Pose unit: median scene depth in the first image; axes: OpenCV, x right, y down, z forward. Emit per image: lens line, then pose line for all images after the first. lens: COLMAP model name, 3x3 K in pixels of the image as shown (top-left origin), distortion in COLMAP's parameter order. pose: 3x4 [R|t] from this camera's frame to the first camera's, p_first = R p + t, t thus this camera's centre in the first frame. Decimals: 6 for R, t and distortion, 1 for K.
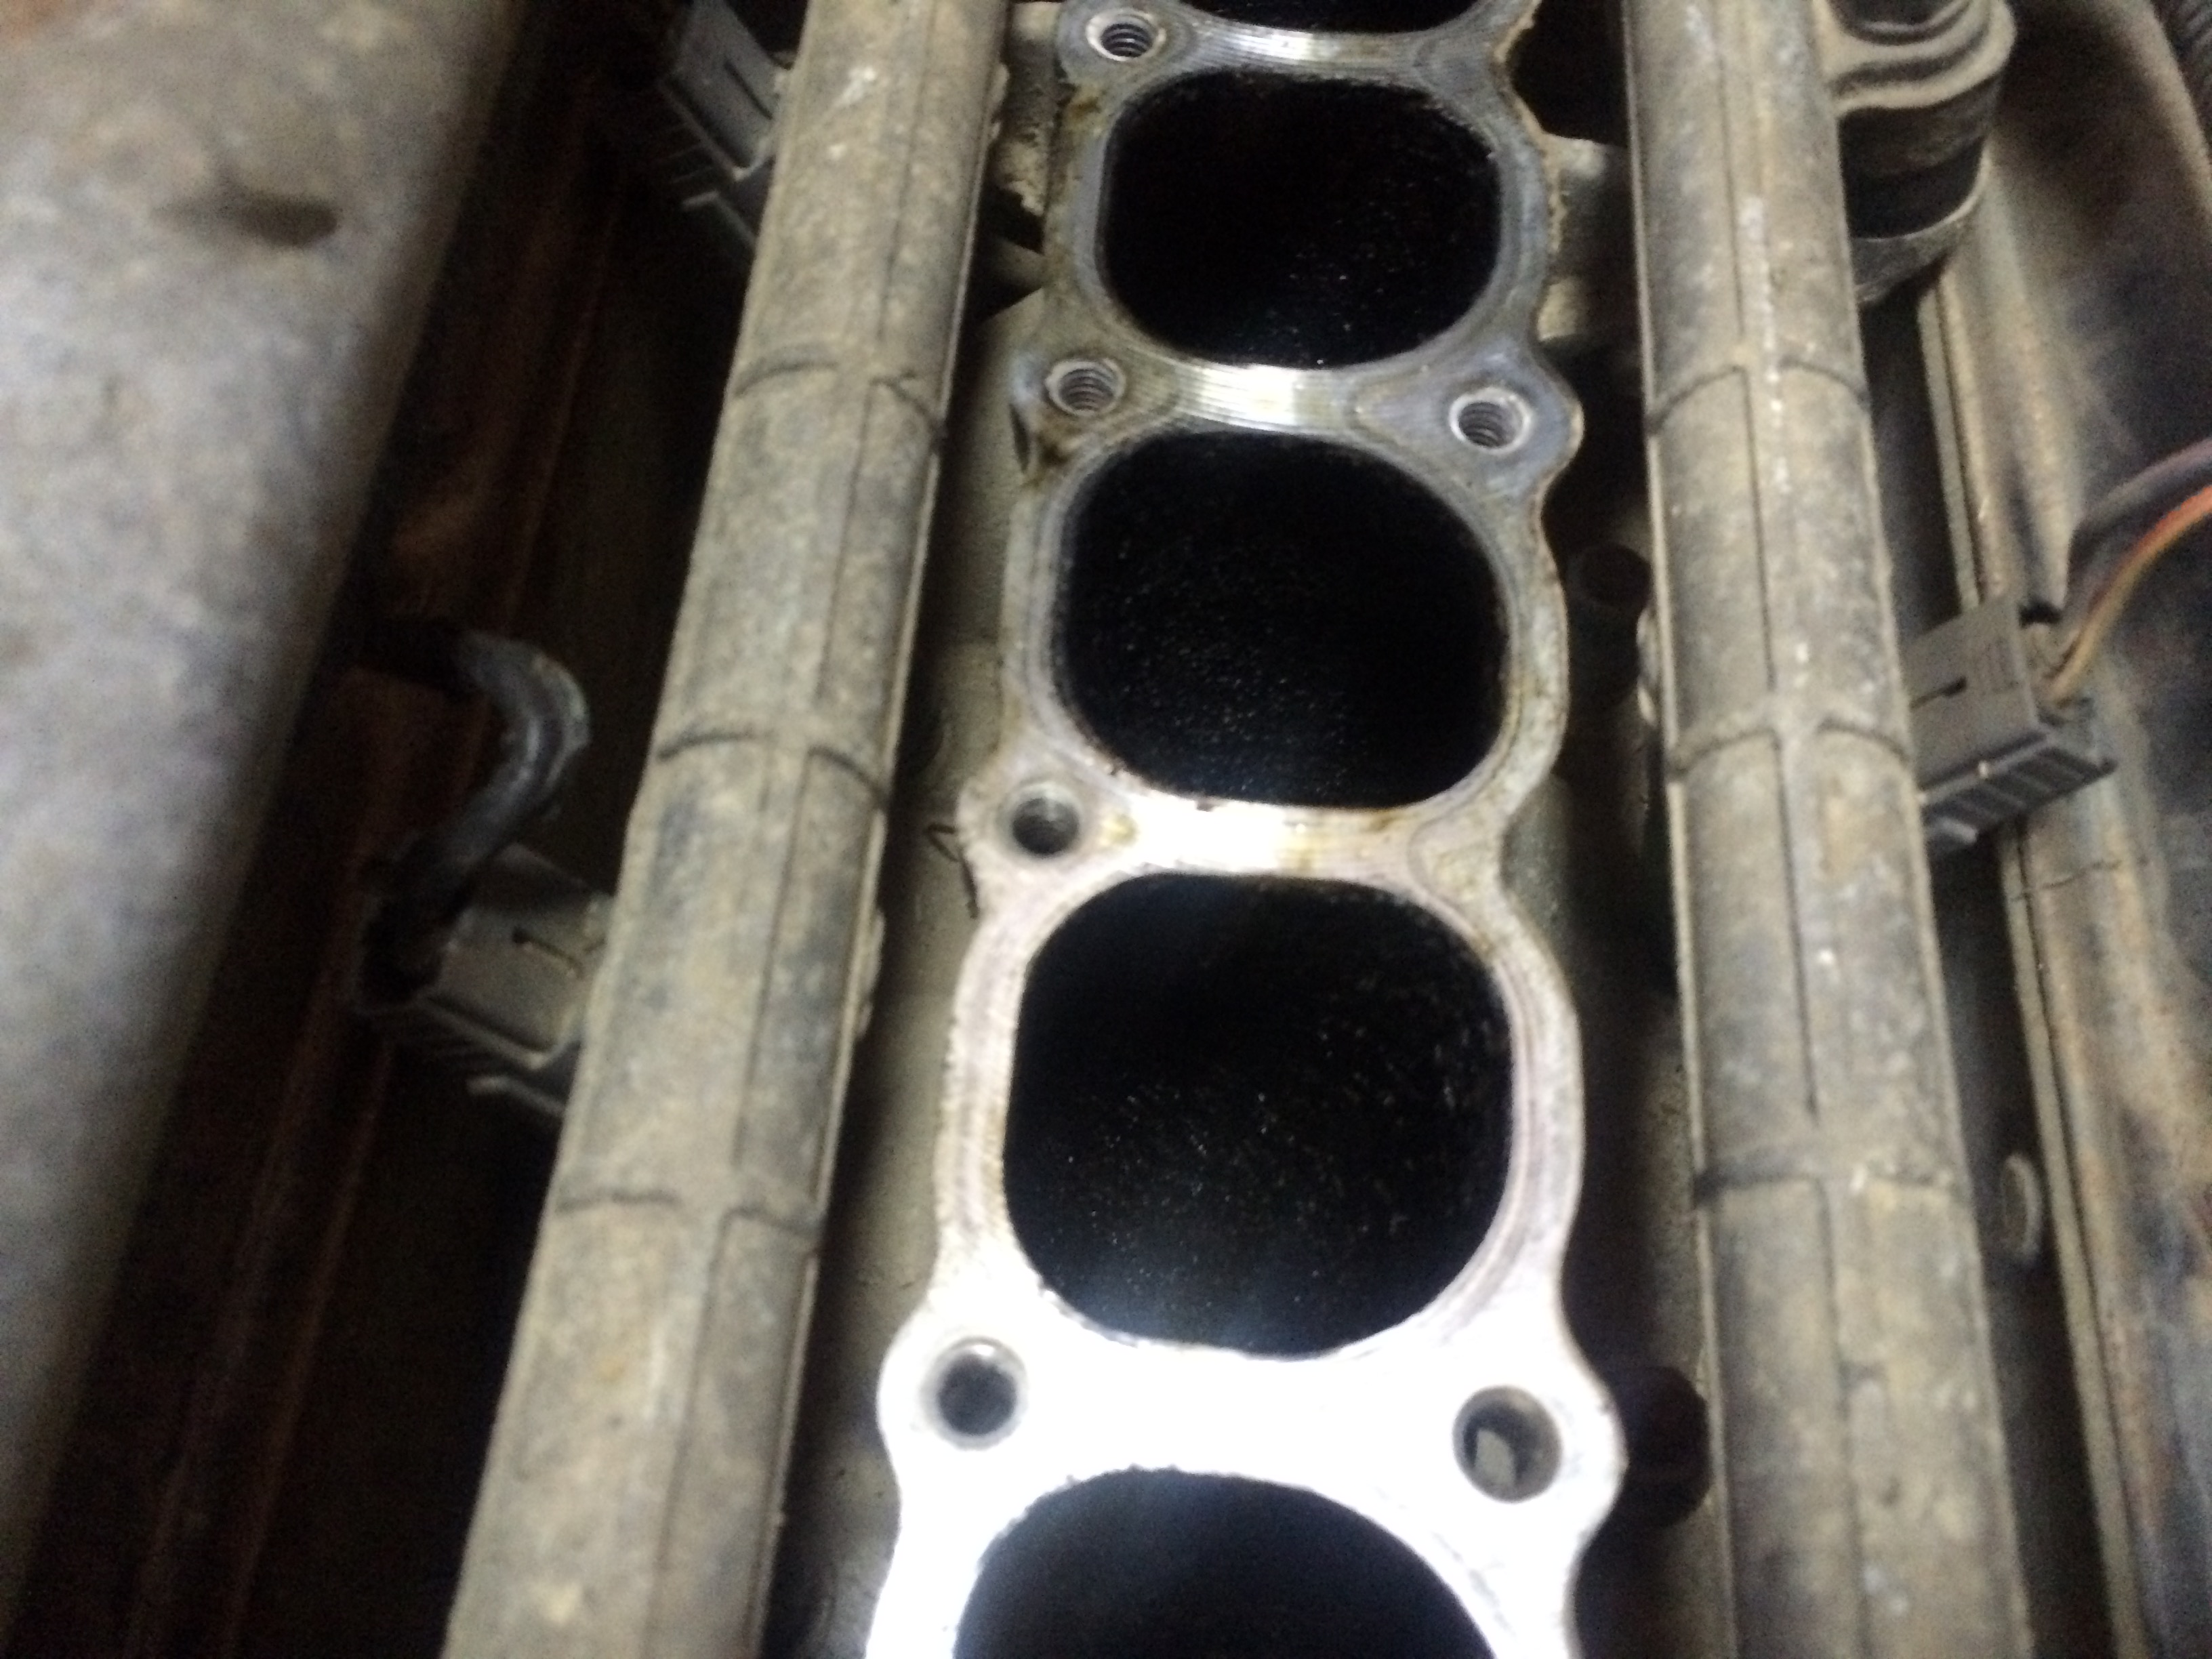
lens RADIAL K [[1893.4, 0, 1064.1], [0, 1893.4, 828.5], [0, 0, 1]] dist [0.056344, -0.124500]
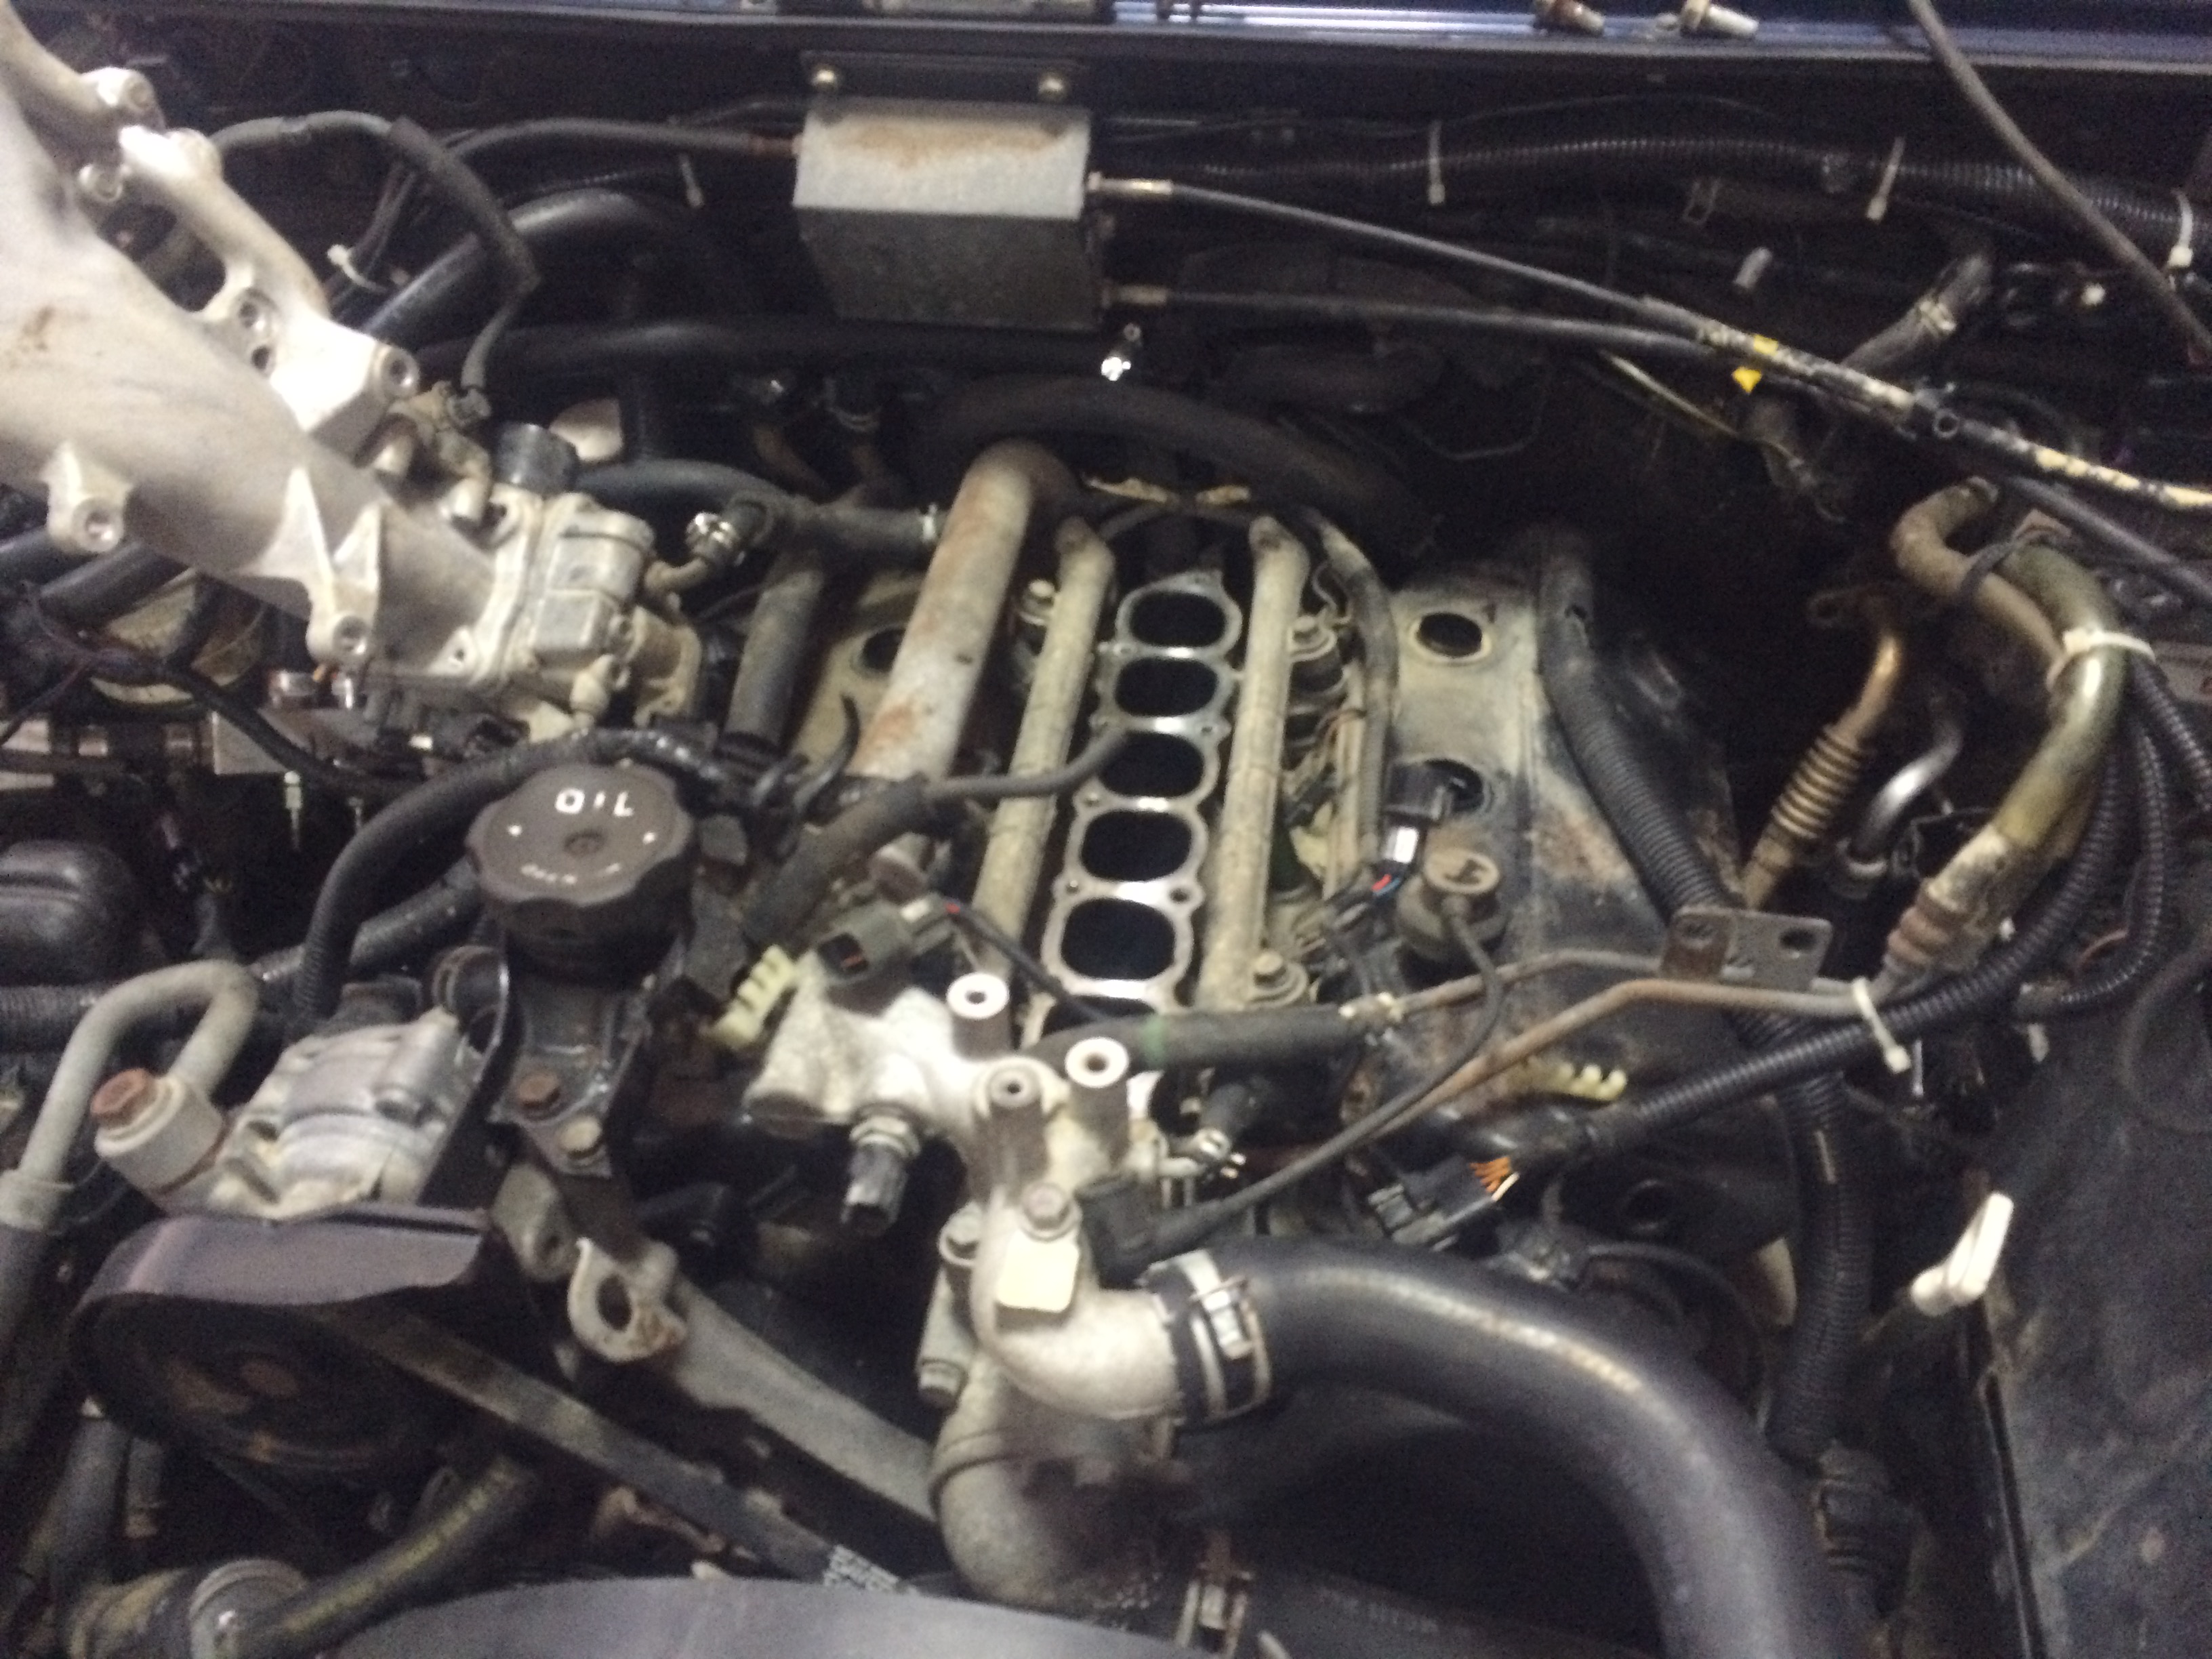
lens RADIAL K [[1893.4, 0, 1064.1], [0, 1893.4, 828.5], [0, 0, 1]] dist [0.056344, -0.124500]
pose [[0.995879, -0.006407, -0.090463, 0.335184], [-0.026497, 0.933418, -0.357812, 1.706066], [0.086732, 0.358734, 0.929402, -3.223983]]
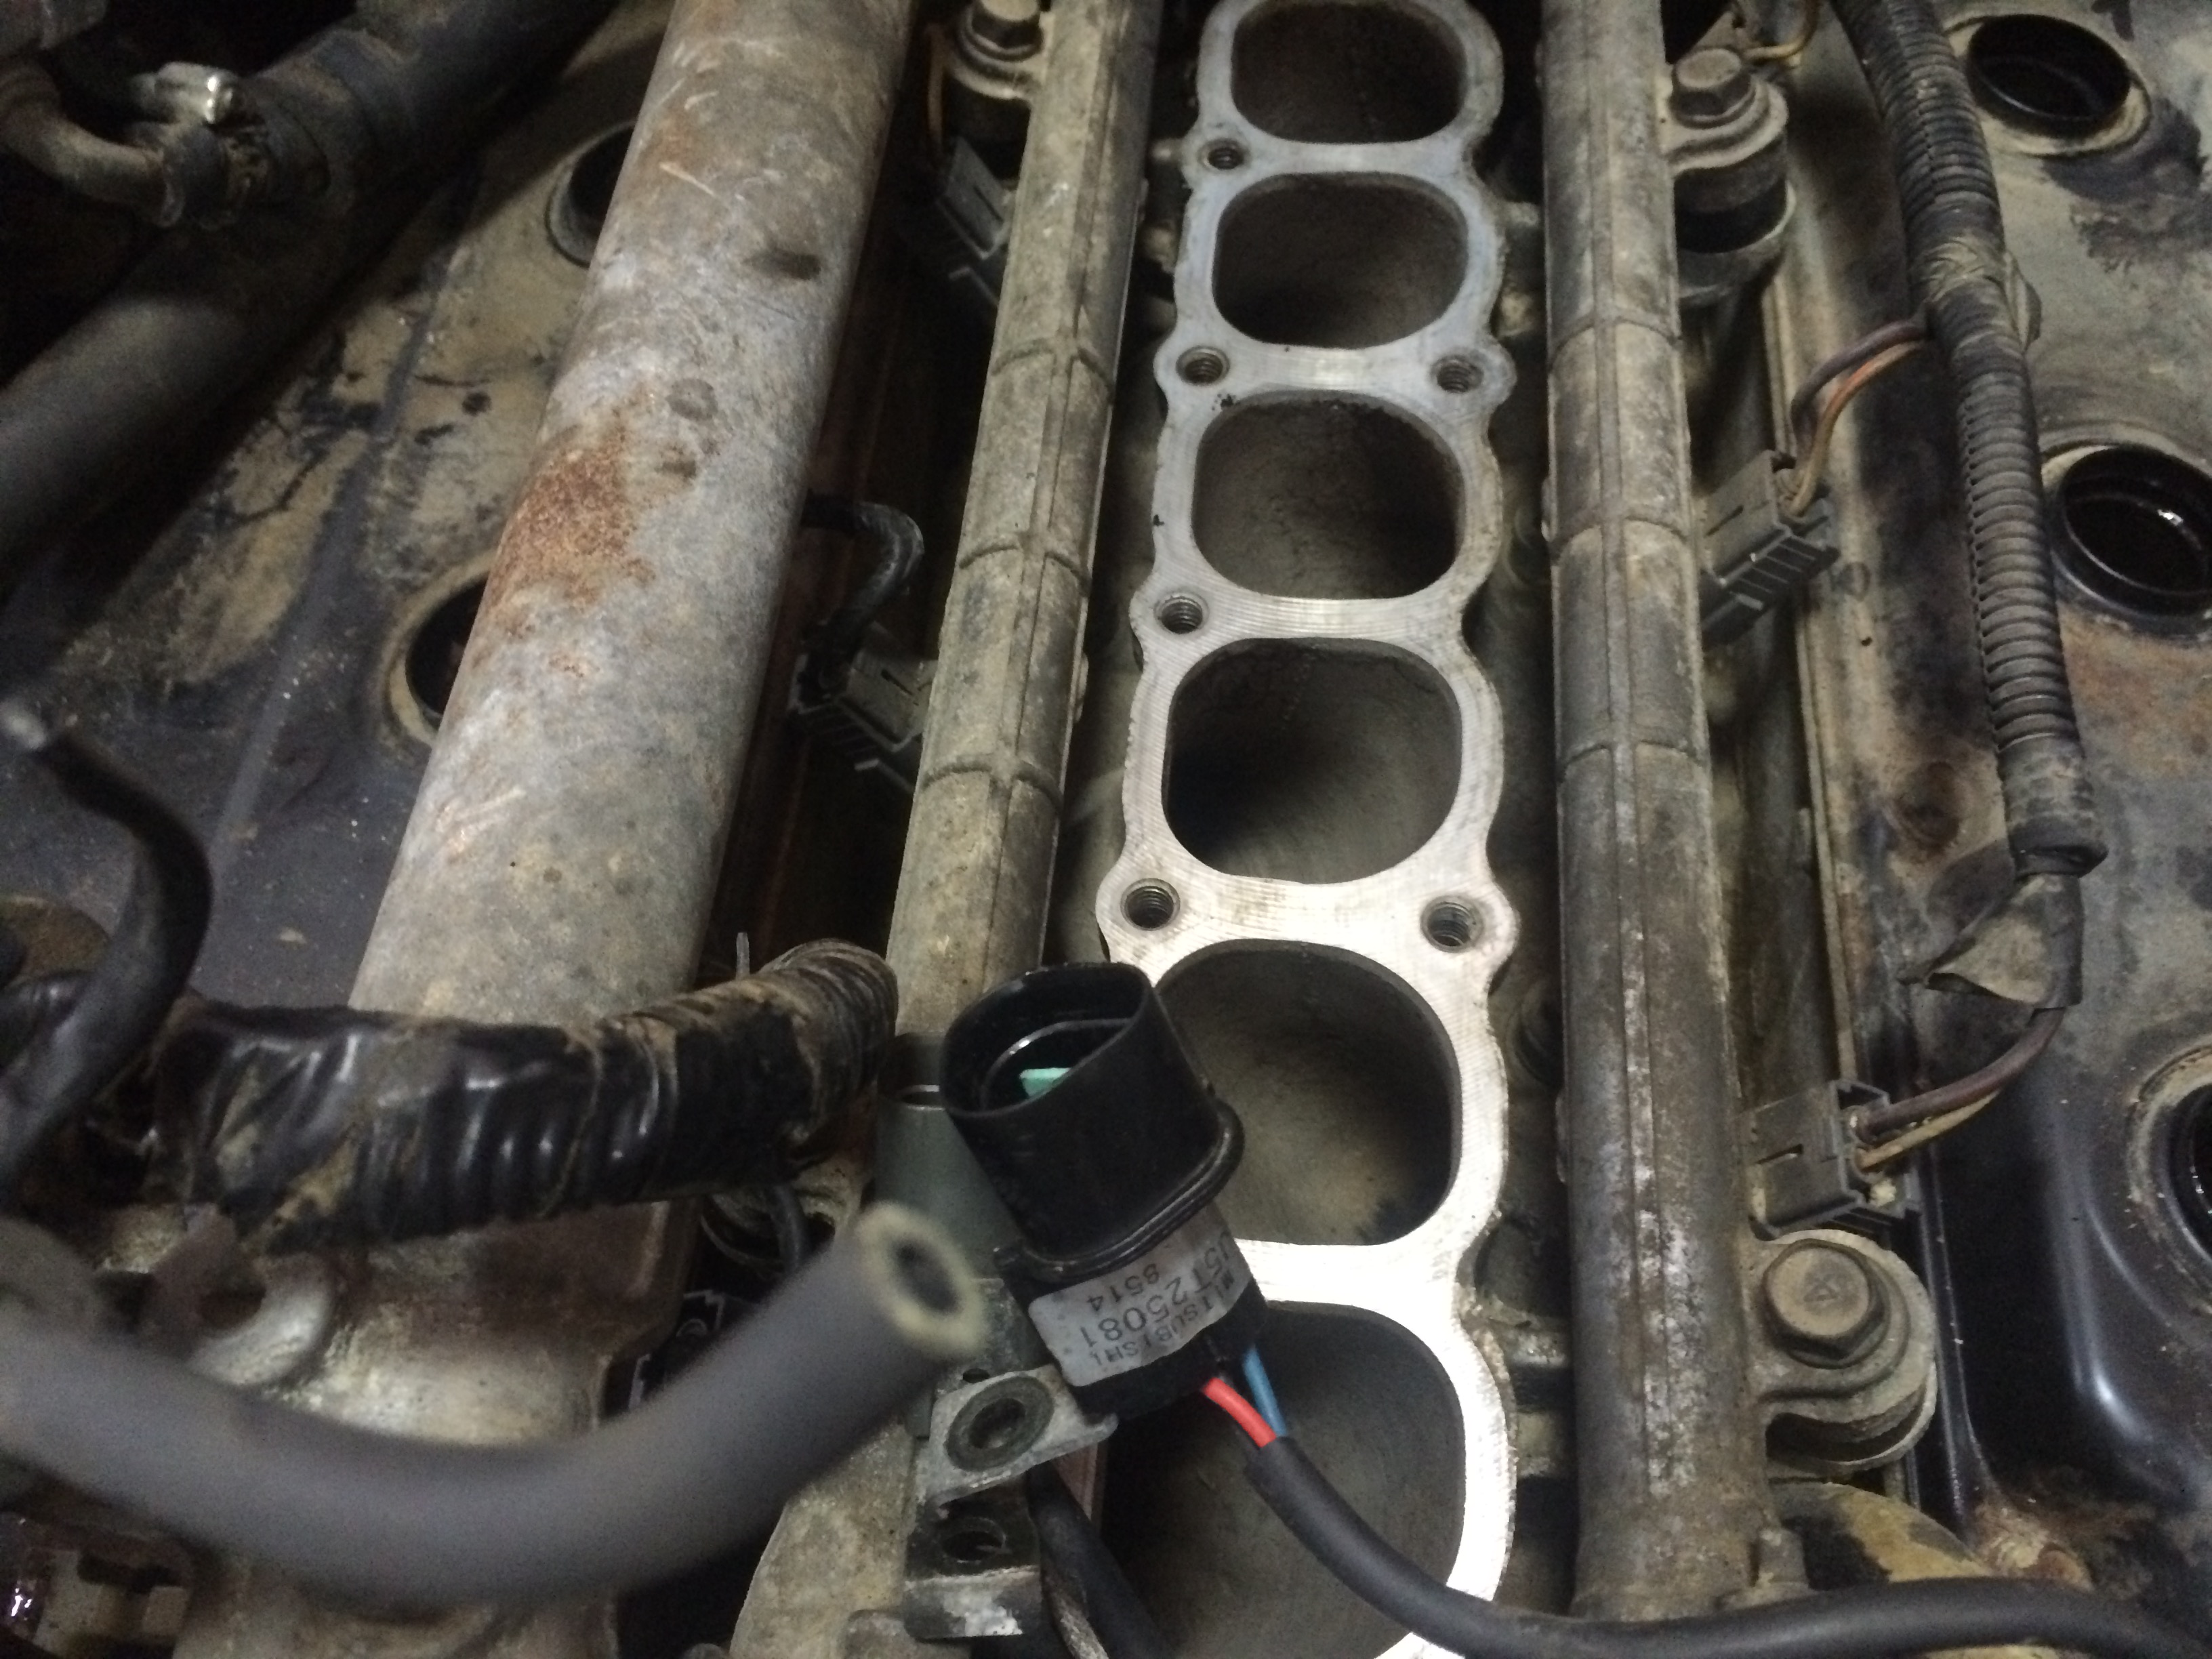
lens RADIAL K [[1893.4, 0, 1064.1], [0, 1893.4, 828.5], [0, 0, 1]] dist [0.056344, -0.124500]
pose [[0.995627, -0.031854, -0.087822, 0.028960], [0.026202, 0.997555, -0.064782, 0.303898], [0.089671, 0.062198, 0.994027, -0.694519]]
